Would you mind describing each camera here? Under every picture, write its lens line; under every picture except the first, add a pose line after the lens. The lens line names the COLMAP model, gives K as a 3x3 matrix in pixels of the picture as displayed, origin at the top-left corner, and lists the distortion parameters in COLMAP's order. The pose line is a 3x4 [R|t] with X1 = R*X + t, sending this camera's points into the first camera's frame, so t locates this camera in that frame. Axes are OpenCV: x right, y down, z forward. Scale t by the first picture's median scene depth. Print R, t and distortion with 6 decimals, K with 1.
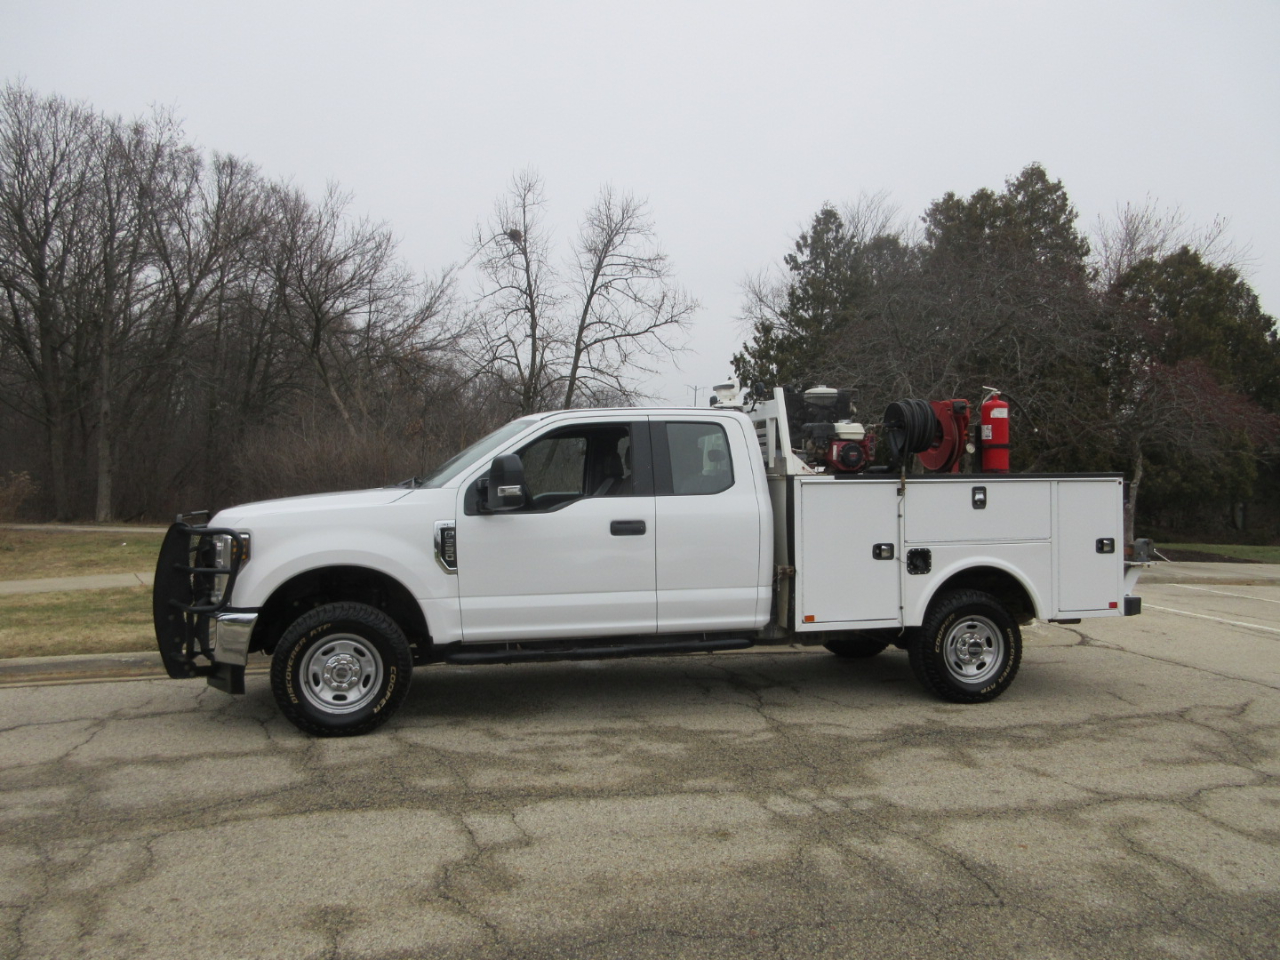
lens RADIAL K [[986.6, 0, 641.2], [0, 986.6, 473.7], [0, 0, 1]] dist [0.006058, -0.001298]
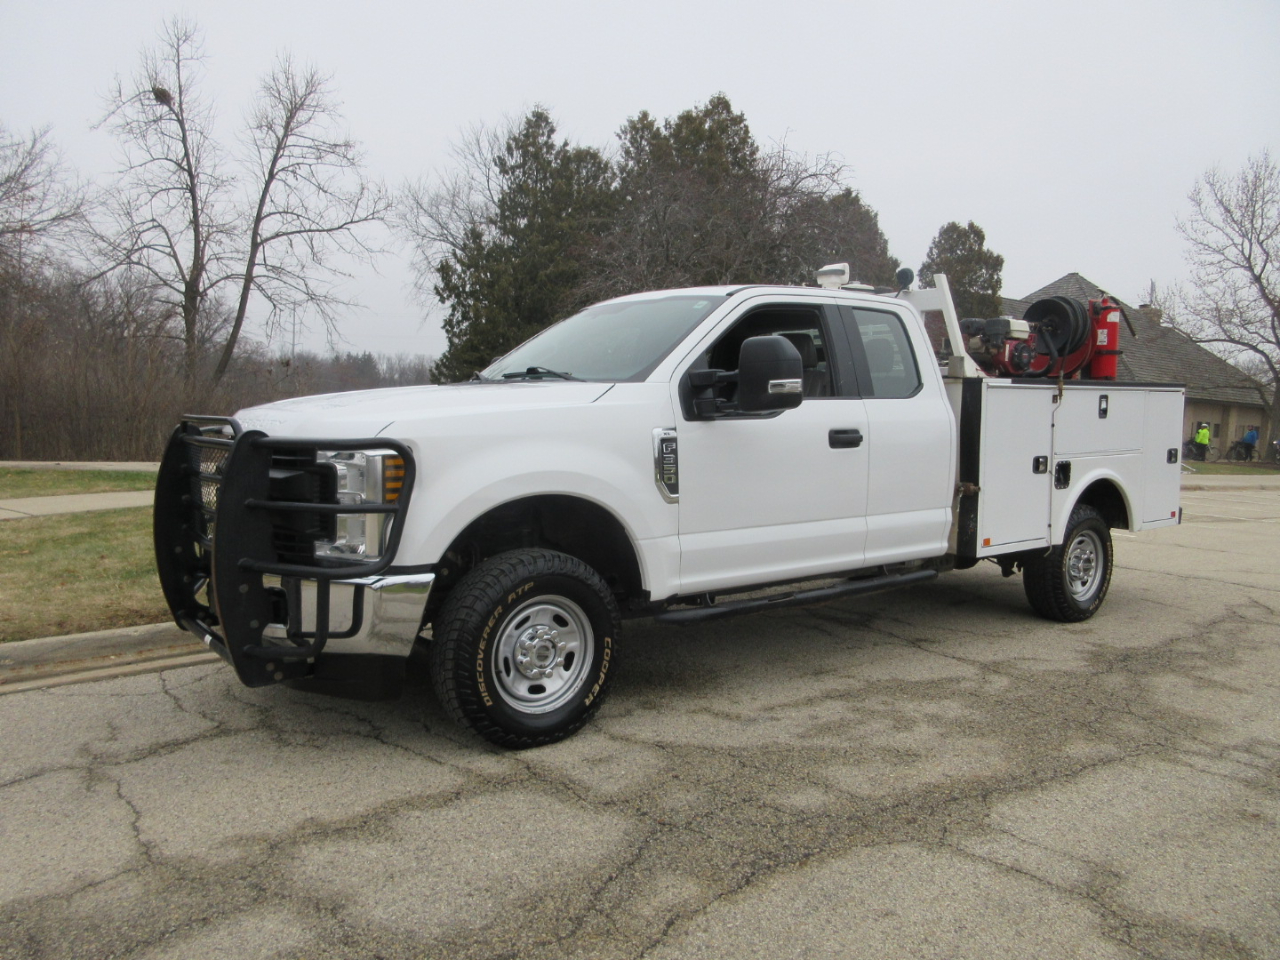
lens RADIAL K [[978.1, 0, 638.6], [0, 978.1, 479.5], [0, 0, 1]] dist [0.006732, 0.003670]
pose [[0.916065, -0.020969, 0.400481, -0.509586], [-0.012693, 0.996616, 0.081217, 0.028097], [-0.400829, -0.079483, 0.912699, 0.372962]]
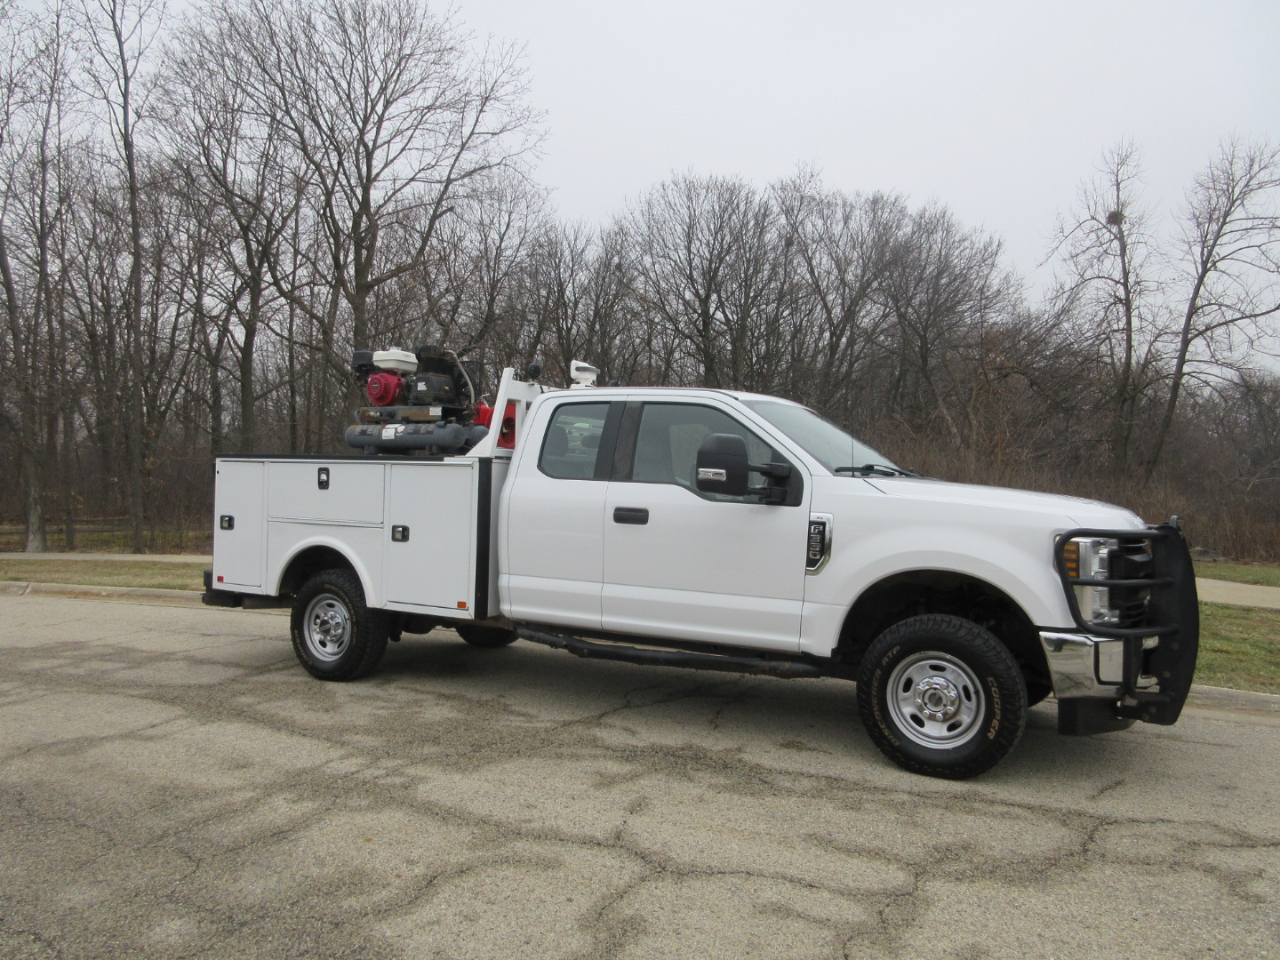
lens RADIAL K [[982.8, 0, 637.1], [0, 982.8, 478.7], [0, 0, 1]] dist [0.007355, 0.002727]
pose [[0.717980, -0.007919, -0.696018, 0.889327], [-0.004774, 0.999856, -0.016301, 0.039846], [0.696047, 0.015027, 0.717839, 0.375972]]
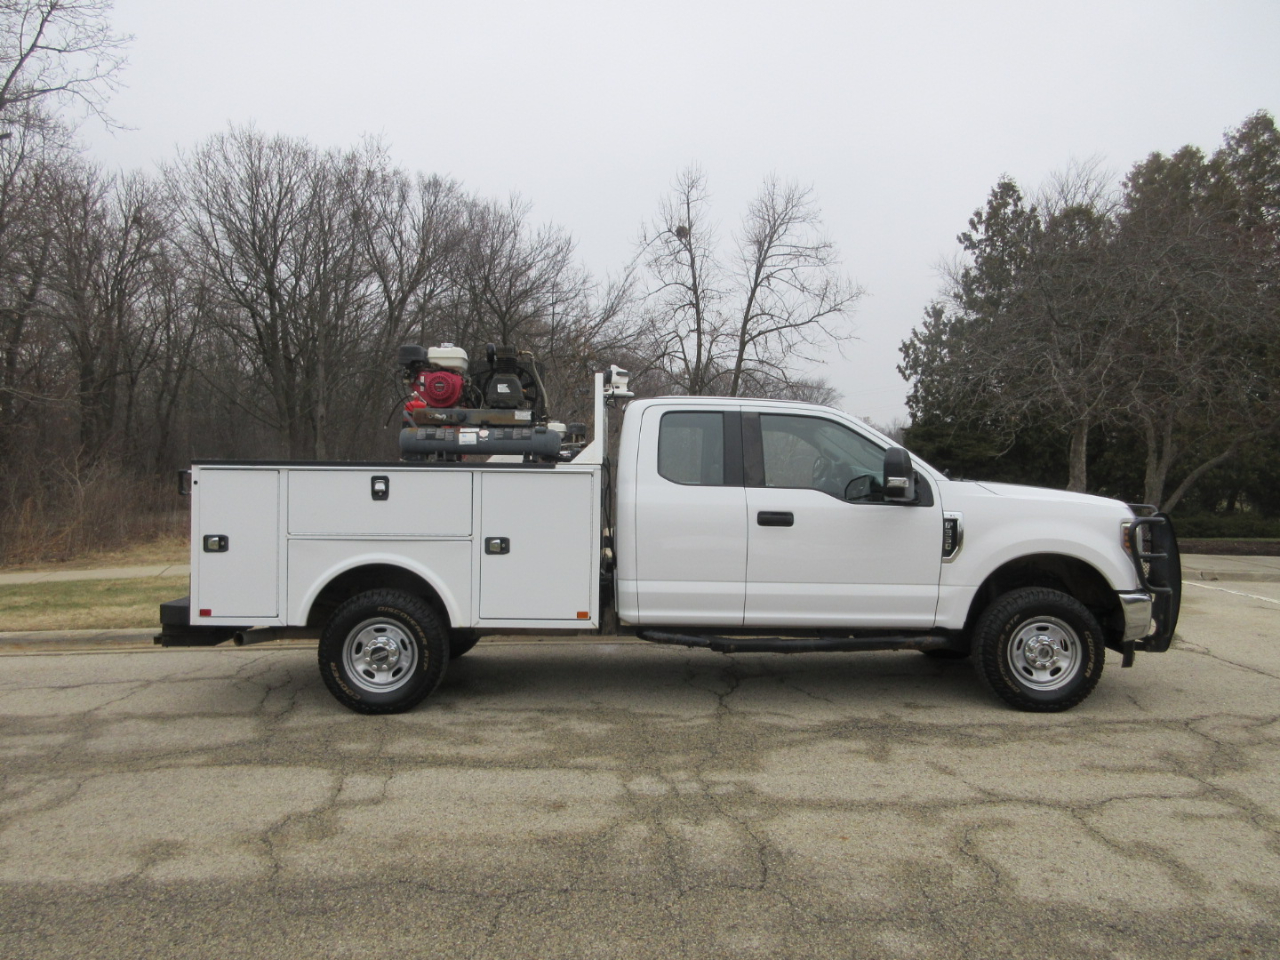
lens RADIAL K [[986.4, 0, 639.4], [0, 986.4, 477.9], [0, 0, 1]] dist [0.004780, 0.002322]
pose [[0.972947, -0.010567, -0.230786, 0.308576], [0.013028, 0.999873, 0.009143, 0.004834], [0.230660, -0.011903, 0.972962, 0.000498]]
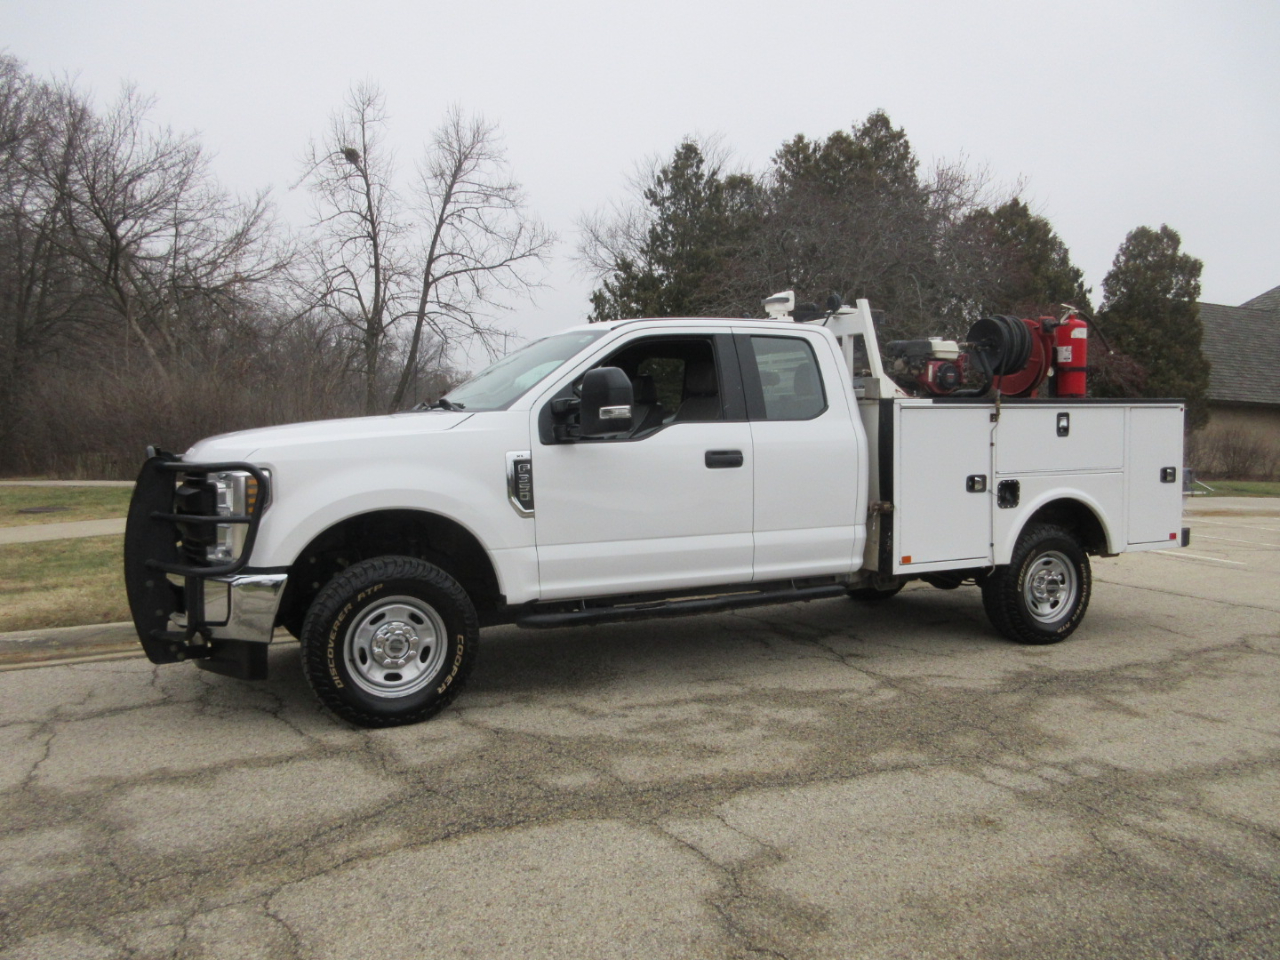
lens RADIAL K [[981.1, 0, 640.5], [0, 981.1, 477.5], [0, 0, 1]] dist [0.003325, 0.005954]
pose [[0.979509, -0.013271, 0.200963, -0.268637], [0.001649, 0.998322, 0.057889, 0.023546], [-0.201394, -0.056372, 0.977887, 0.206750]]
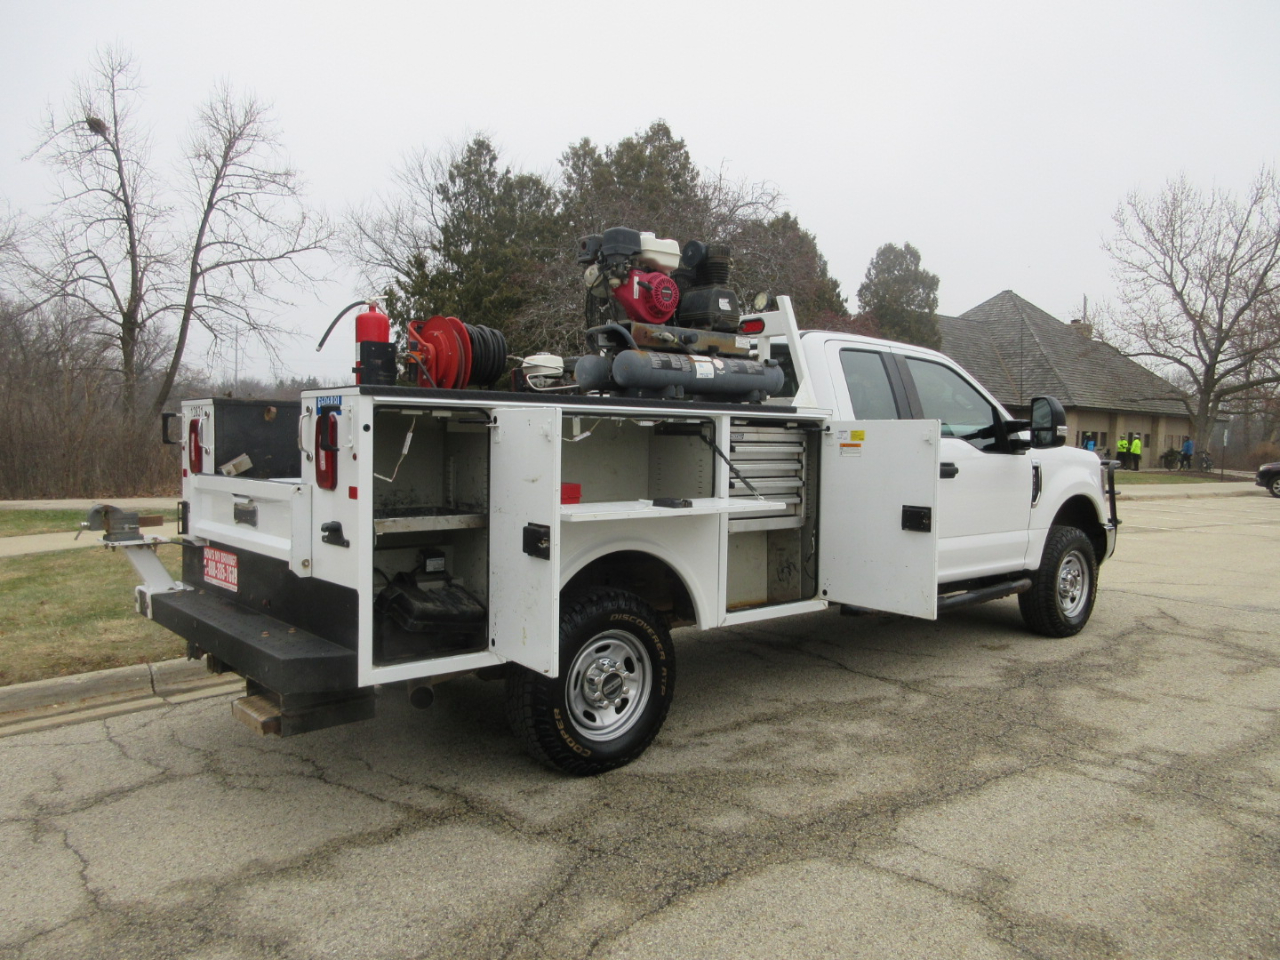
lens RADIAL K [[979.4, 0, 642.5], [0, 979.4, 477.8], [0, 0, 1]] dist [0.005996, 0.000045]
pose [[0.893260, -0.033230, 0.448310, -0.509525], [0.006721, 0.998140, 0.060592, 0.007486], [-0.449490, -0.051111, 0.891822, 0.329131]]
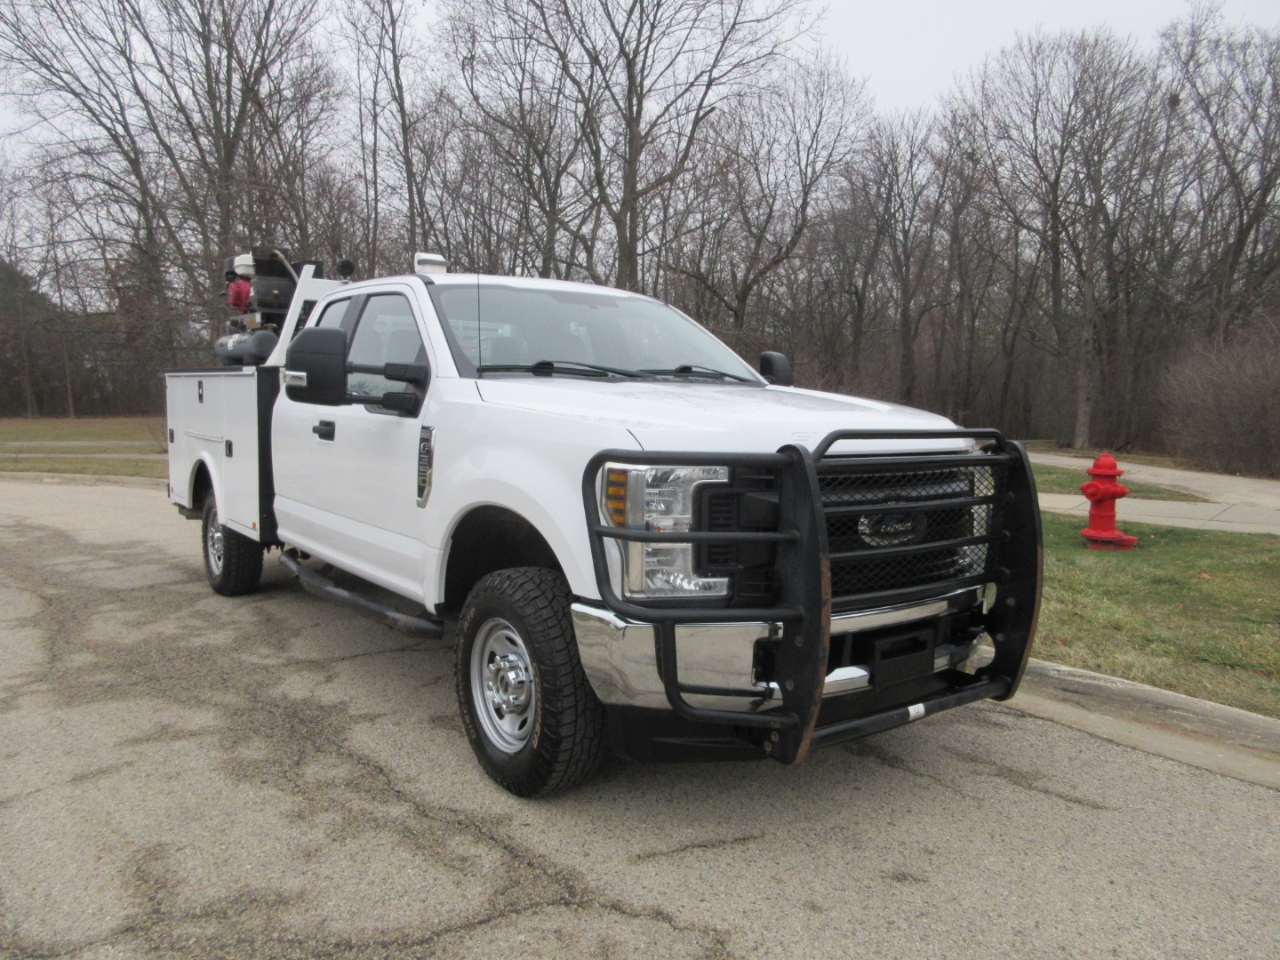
lens RADIAL K [[977.2, 0, 641.8], [0, 977.2, 478.3], [0, 0, 1]] dist [0.008275, 0.000649]
pose [[0.370550, 0.063480, -0.926641, 1.067219], [0.001679, 0.997614, 0.069014, 0.045235], [0.928811, -0.027129, 0.369559, 1.014714]]
